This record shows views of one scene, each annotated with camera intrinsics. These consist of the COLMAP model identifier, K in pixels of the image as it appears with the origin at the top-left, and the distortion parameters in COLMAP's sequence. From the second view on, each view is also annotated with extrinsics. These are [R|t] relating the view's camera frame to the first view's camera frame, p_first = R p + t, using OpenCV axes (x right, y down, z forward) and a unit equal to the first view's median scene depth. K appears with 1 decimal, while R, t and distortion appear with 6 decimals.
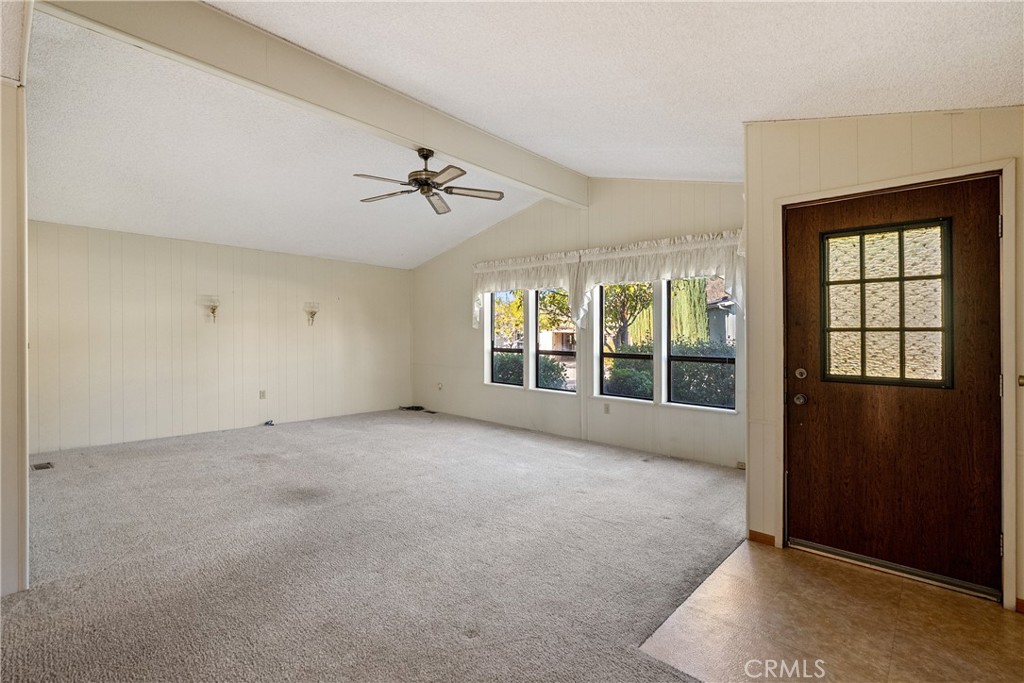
lens RADIAL K [[470.9, 0, 524.8], [0, 470.9, 367.6], [0, 0, 1]] dist [-0.001070, 0.004478]
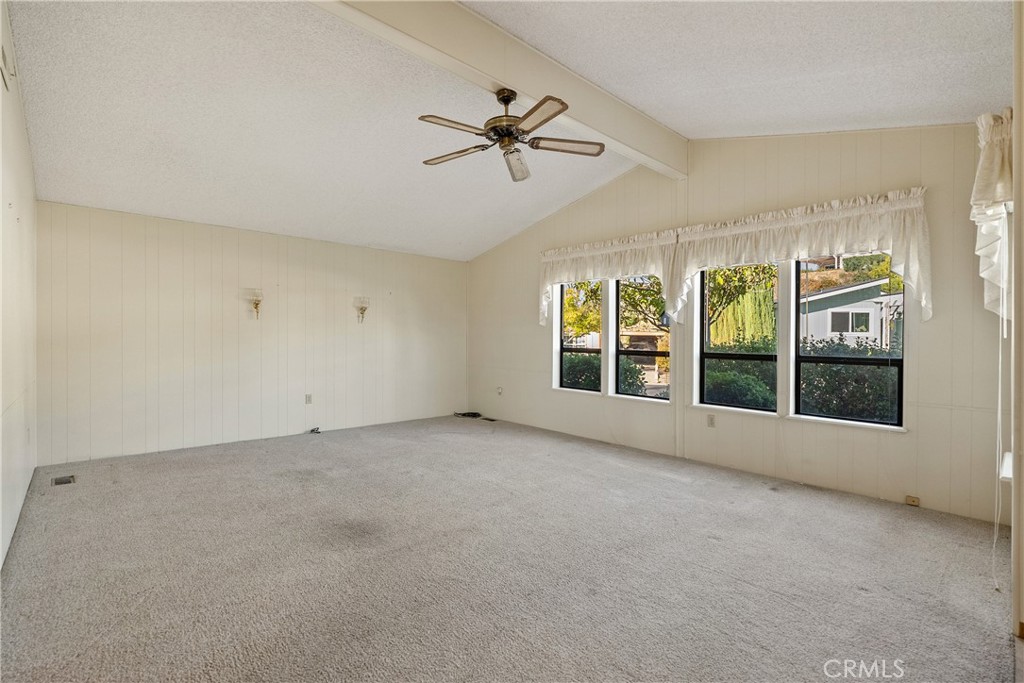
lens RADIAL K [[470.9, 0, 526.7], [0, 470.9, 367.7], [0, 0, 1]] dist [-0.001070, 0.004478]
pose [[0.996617, 0.004330, -0.082069, -0.104224], [-0.004882, 0.999967, -0.006523, 0.002132], [0.082038, 0.006902, 0.996605, 0.212567]]
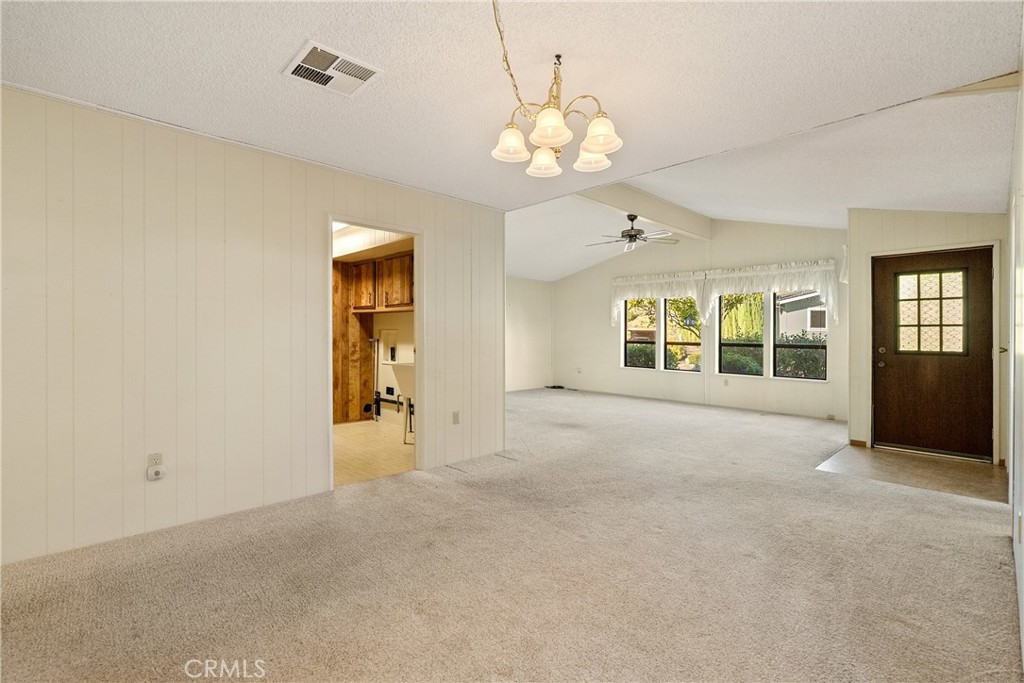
lens RADIAL K [[470.9, 0, 526.0], [0, 470.9, 365.6], [0, 0, 1]] dist [-0.001070, 0.004478]
pose [[0.997896, 0.000512, -0.064836, -0.442943], [-0.000478, 1.000000, 0.000542, 0.048058], [0.064836, -0.000510, 0.997896, -0.598263]]
